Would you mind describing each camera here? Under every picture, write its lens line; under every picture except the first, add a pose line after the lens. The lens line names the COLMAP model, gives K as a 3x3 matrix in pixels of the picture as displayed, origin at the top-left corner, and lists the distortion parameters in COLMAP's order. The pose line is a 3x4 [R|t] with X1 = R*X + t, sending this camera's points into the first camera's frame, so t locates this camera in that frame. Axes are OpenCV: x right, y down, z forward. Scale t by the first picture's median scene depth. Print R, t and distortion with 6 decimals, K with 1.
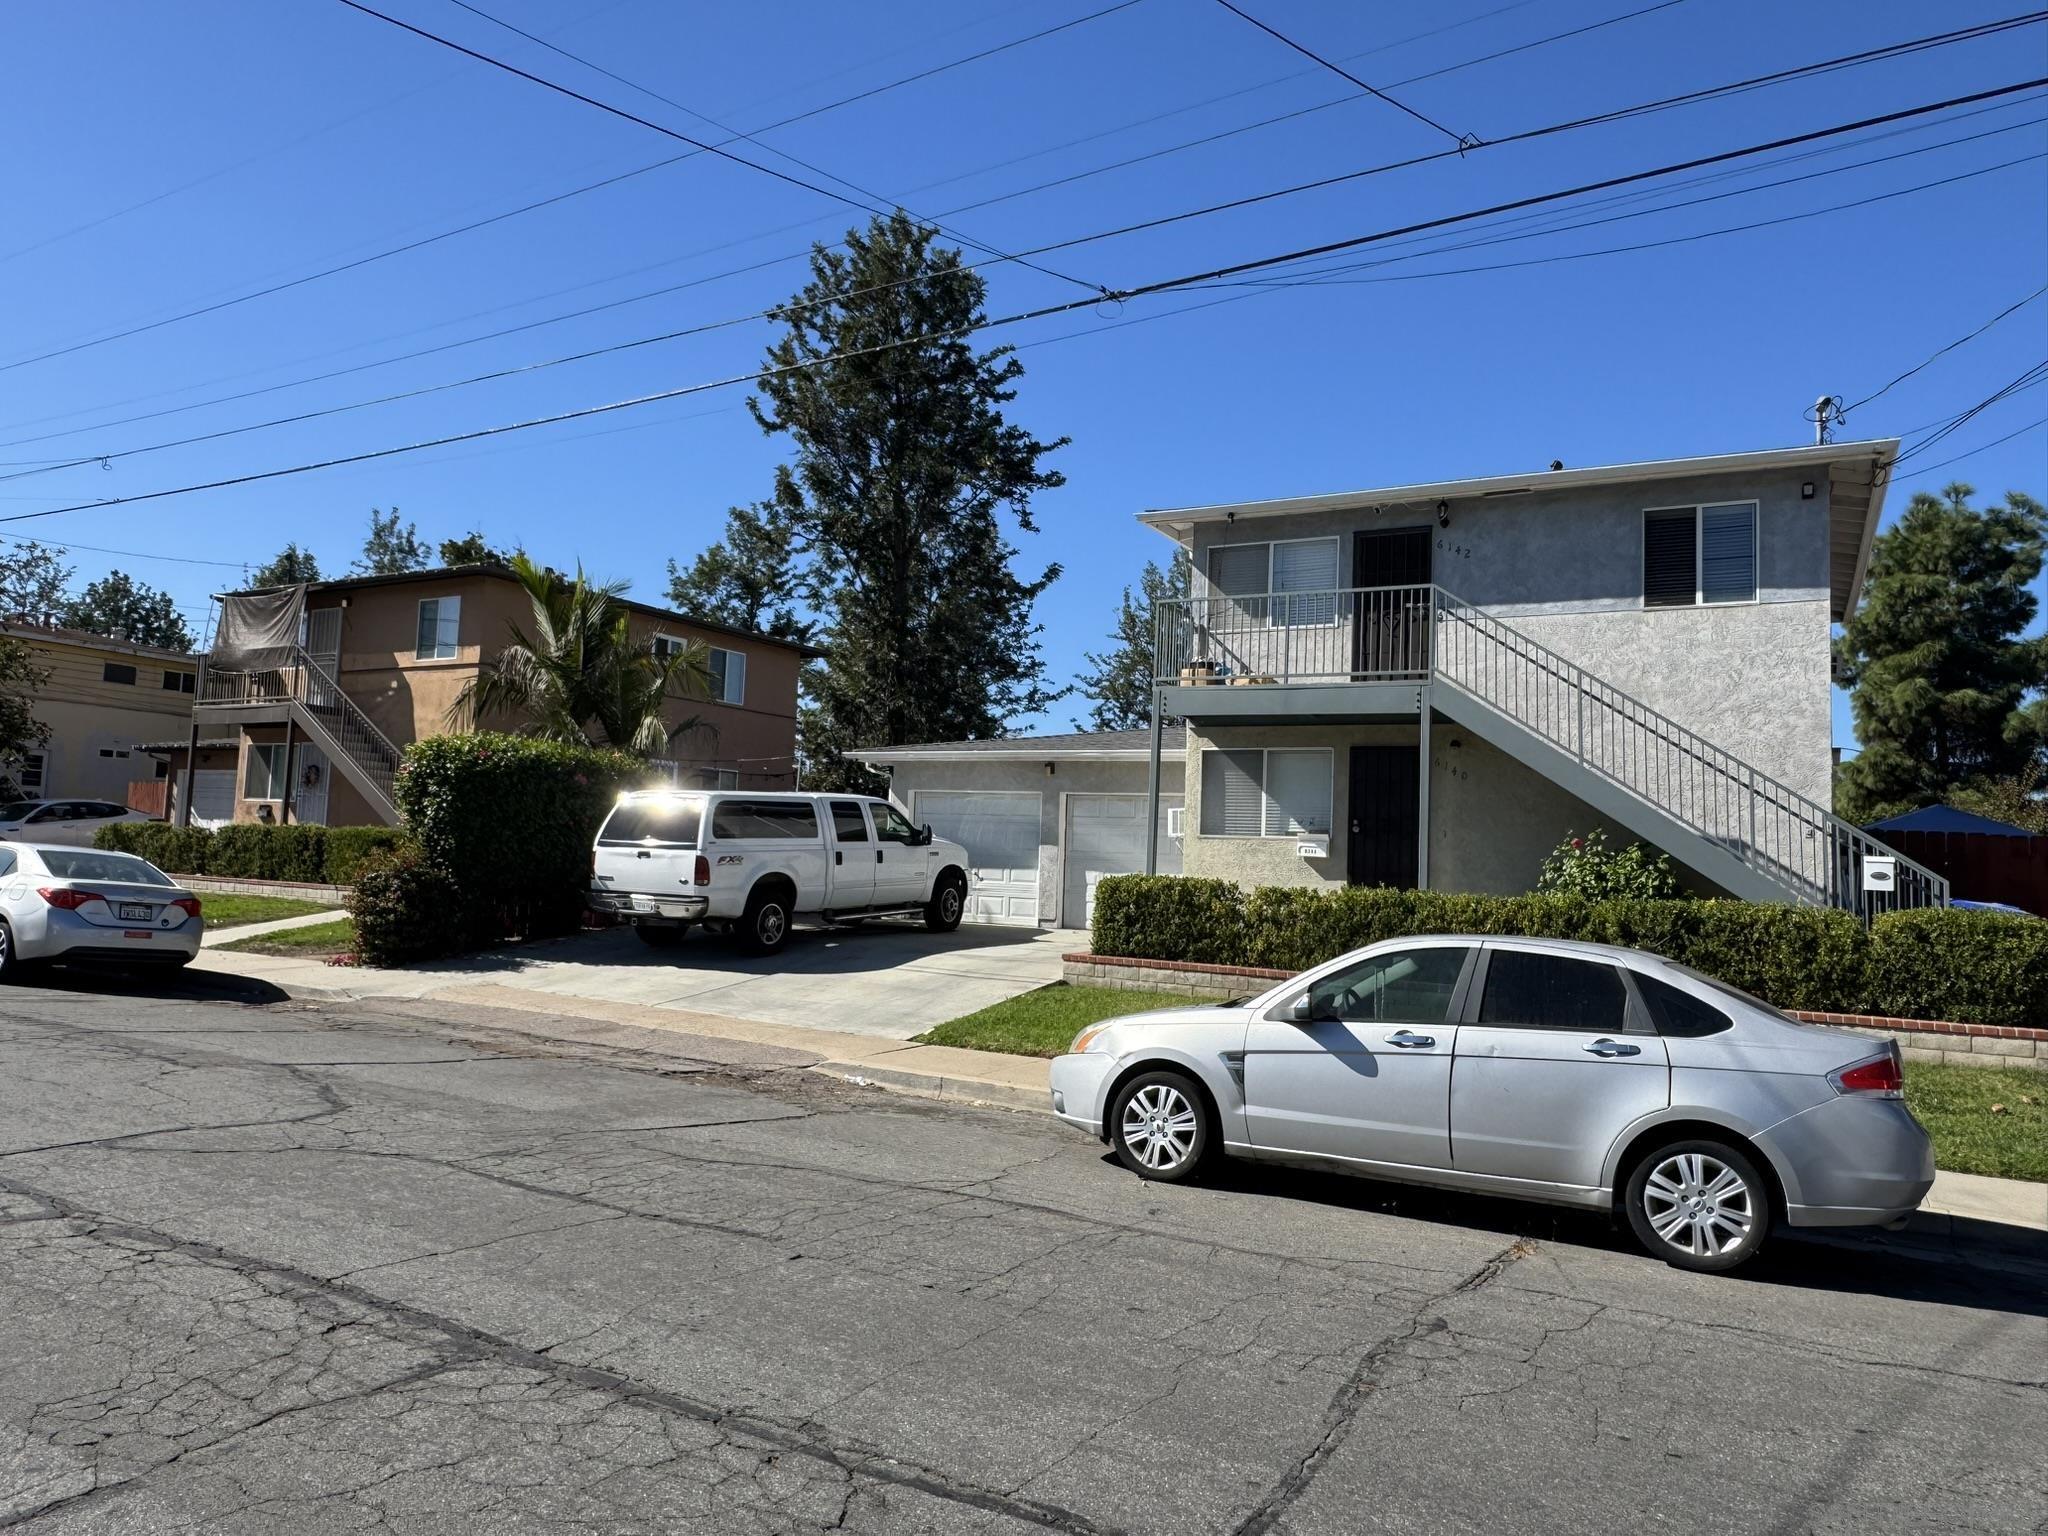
lens RADIAL K [[1368.2, 0, 1015.2], [0, 1368.2, 752.4], [0, 0, 1]] dist [-0.009052, 0.002972]
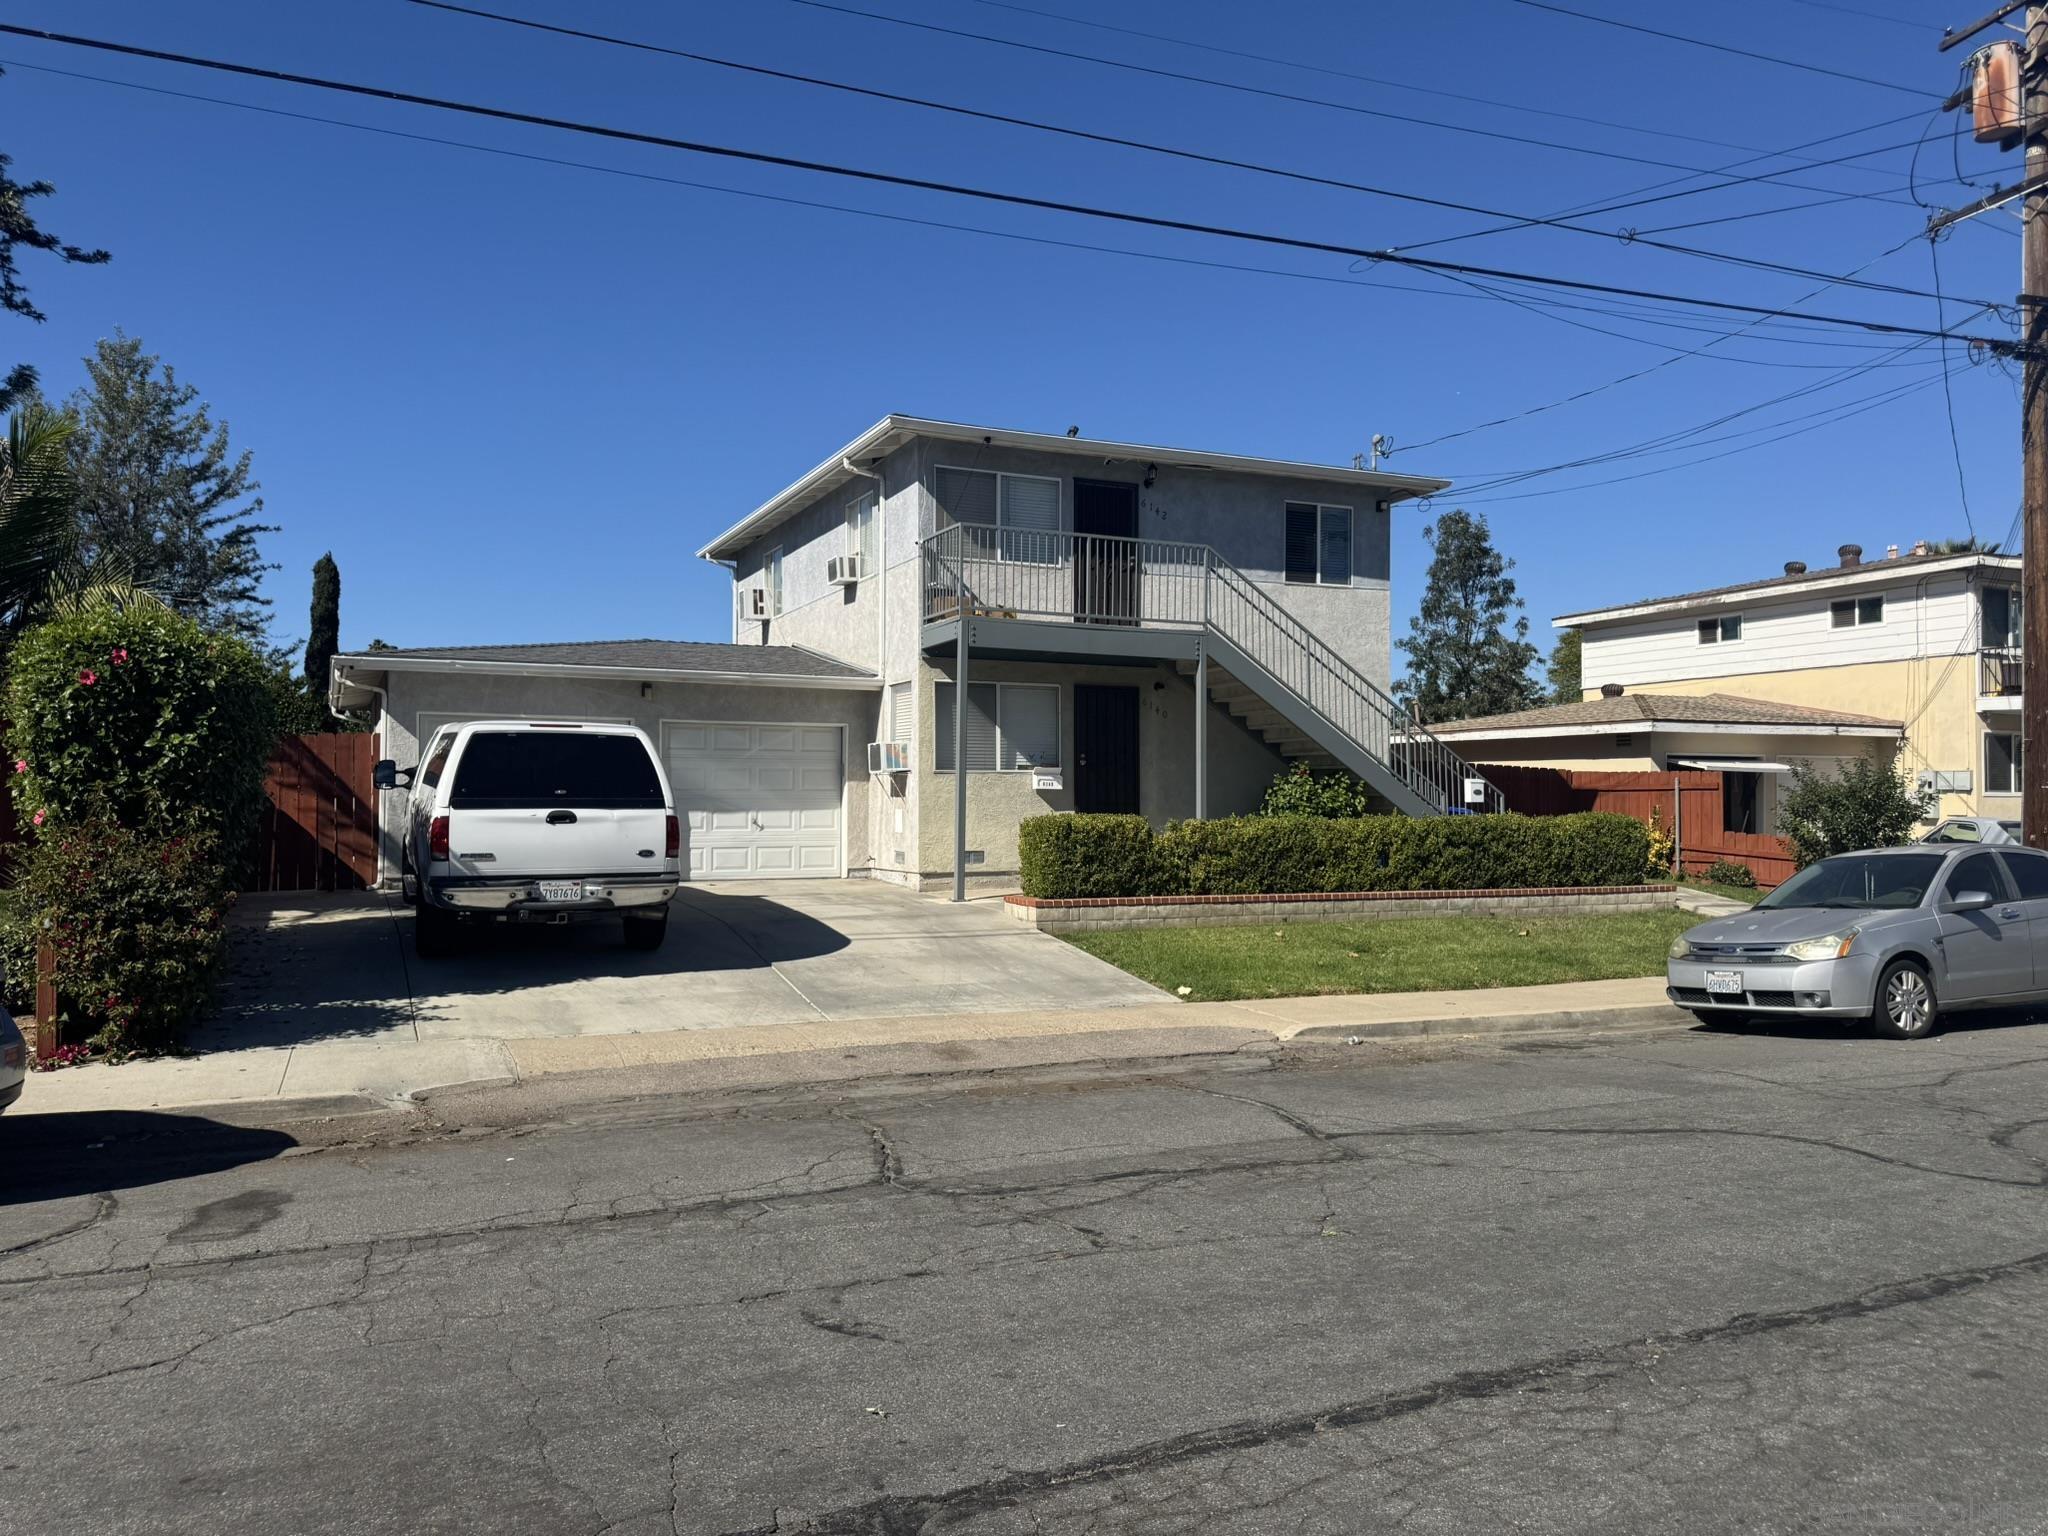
lens RADIAL K [[1445.9, 0, 1031.1], [0, 1445.9, 757.5], [0, 0, 1]] dist [0.064141, -0.075261]
pose [[0.586678, -0.015314, 0.809675, -0.752776], [-0.044074, 0.997736, 0.050807, -0.002944], [-0.808620, -0.065493, 0.584675, 0.409575]]
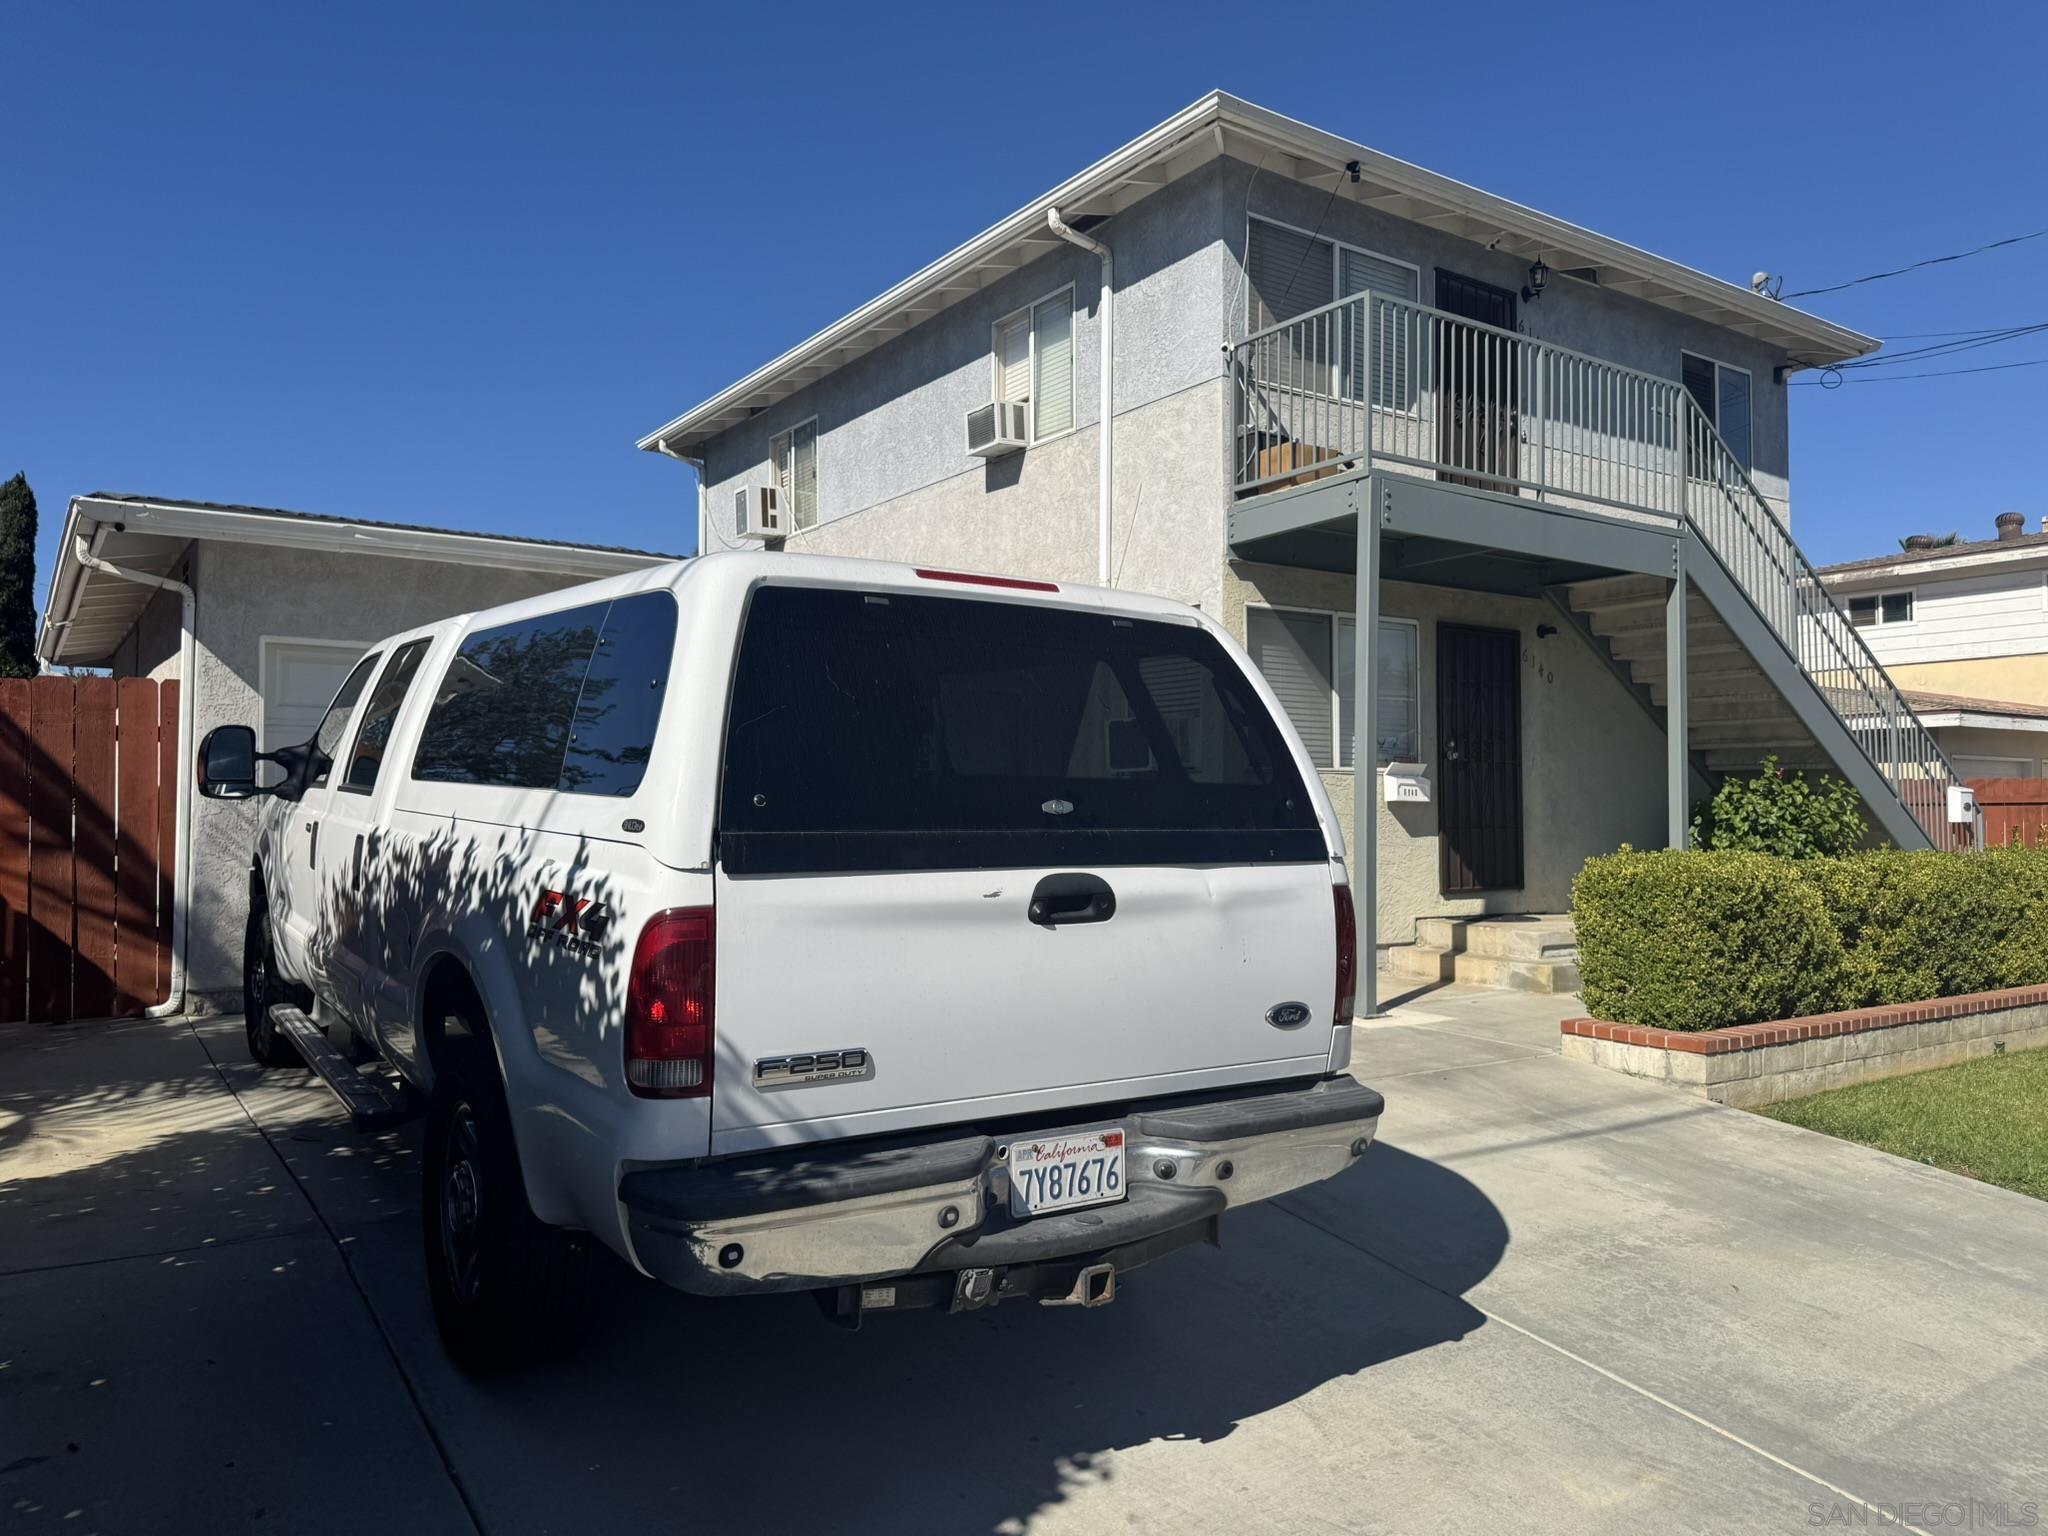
lens RADIAL K [[1445.9, 0, 1022.0], [0, 1445.9, 774.0], [0, 0, 1]] dist [0.064141, -0.075261]
pose [[0.449447, -0.014135, 0.893195, -0.470792], [-0.056070, 0.997457, 0.043999, 0.050921], [-0.891545, -0.069857, 0.447512, 0.961408]]
